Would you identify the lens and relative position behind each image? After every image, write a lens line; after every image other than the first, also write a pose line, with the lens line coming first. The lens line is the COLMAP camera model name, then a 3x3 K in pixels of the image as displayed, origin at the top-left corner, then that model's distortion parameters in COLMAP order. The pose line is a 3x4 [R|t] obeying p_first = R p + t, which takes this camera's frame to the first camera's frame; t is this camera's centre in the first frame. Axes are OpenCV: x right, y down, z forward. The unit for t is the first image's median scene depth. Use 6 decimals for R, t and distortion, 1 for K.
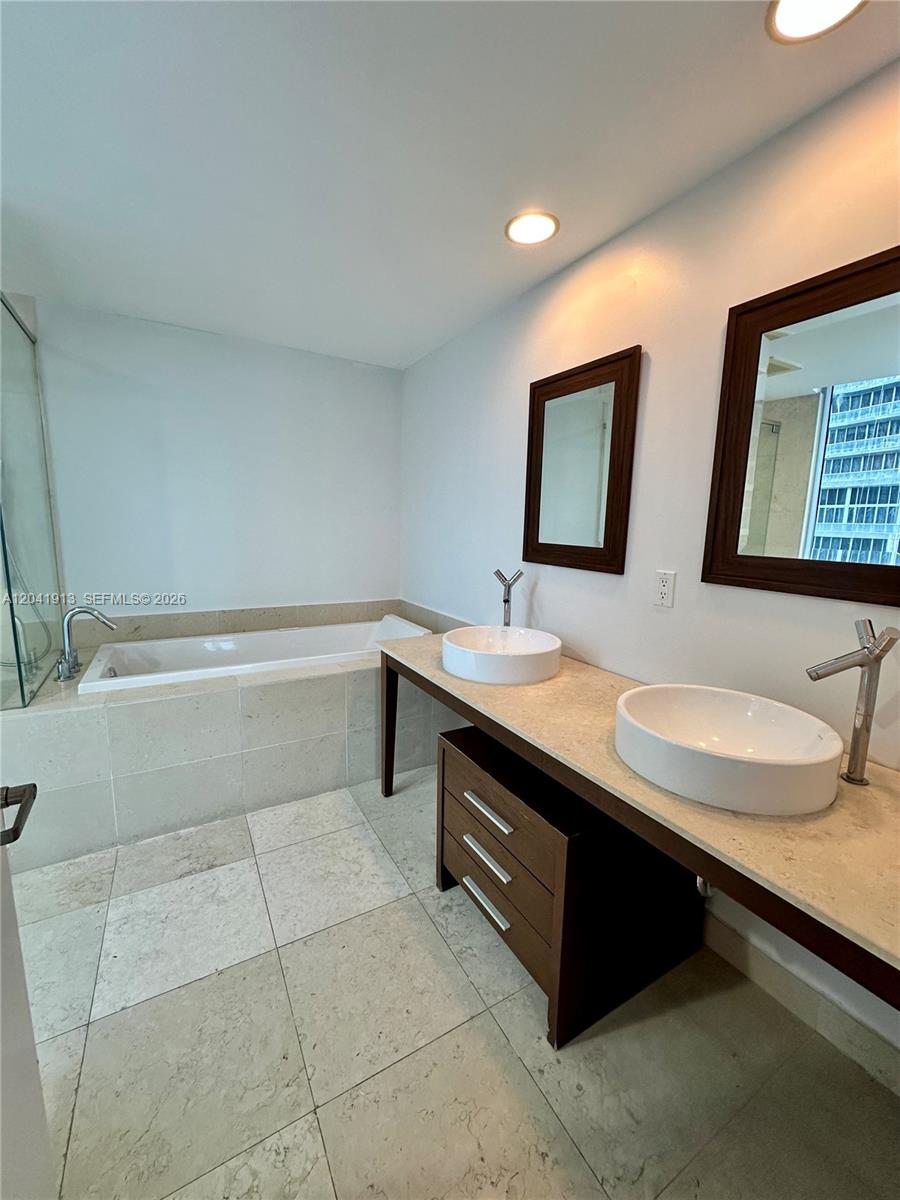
lens RADIAL K [[477.0, 0, 452.0], [0, 477.0, 599.2], [0, 0, 1]] dist [-0.001871, 0.000556]
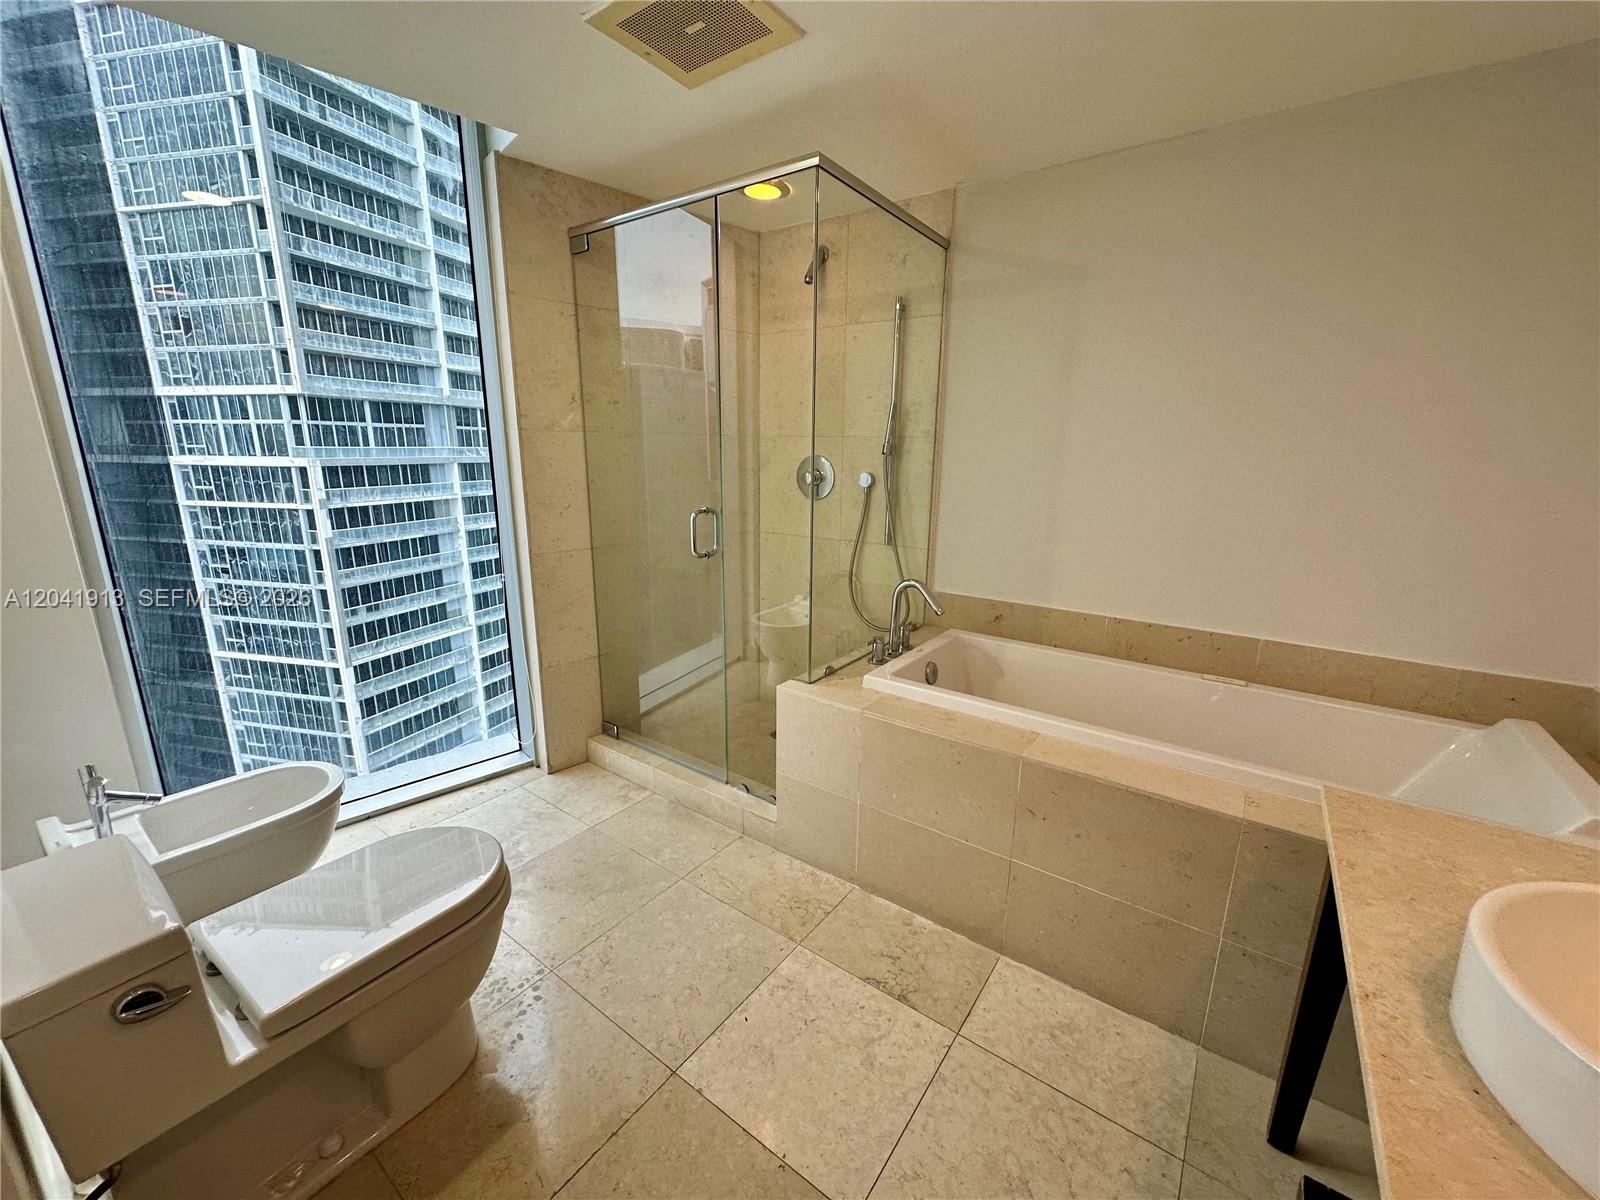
lens RADIAL K [[636.1, 0, 800.2], [0, 636.1, 597.4], [0, 0, 1]] dist [-0.001871, 0.000556]
pose [[0.410453, 0.191619, -0.891521, 0.103318], [-0.147800, 0.978725, 0.142315, -0.079163], [0.899824, 0.073353, 0.430042, 0.376591]]
